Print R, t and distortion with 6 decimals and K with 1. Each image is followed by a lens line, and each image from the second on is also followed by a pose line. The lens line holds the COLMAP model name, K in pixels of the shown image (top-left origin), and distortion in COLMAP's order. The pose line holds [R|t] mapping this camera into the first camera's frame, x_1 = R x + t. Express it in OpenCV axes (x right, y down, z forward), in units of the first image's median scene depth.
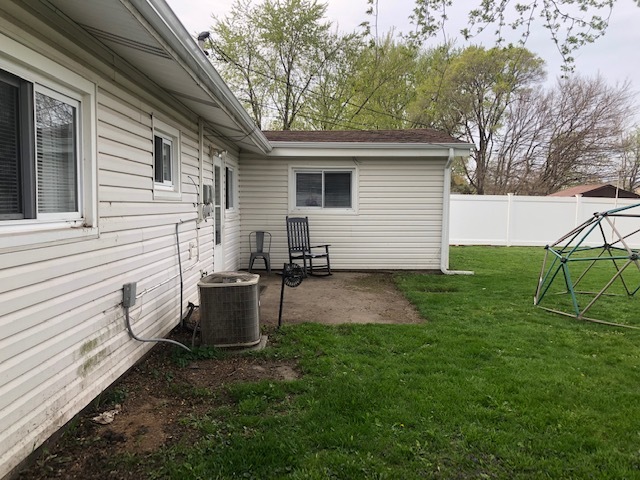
lens RADIAL K [[518.7, 0, 322.3], [0, 518.7, 237.9], [0, 0, 1]] dist [0.028926, -0.032246]
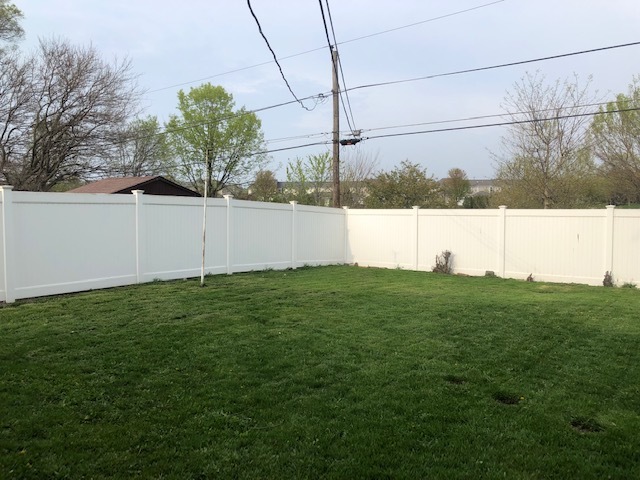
lens RADIAL K [[518.7, 0, 303.5], [0, 518.7, 224.7], [0, 0, 1]] dist [0.028926, -0.032246]
pose [[0.610609, -0.037878, 0.791026, 0.293514], [0.063247, 0.997997, -0.001033, -0.057803], [-0.789402, 0.050661, 0.611782, 0.959941]]
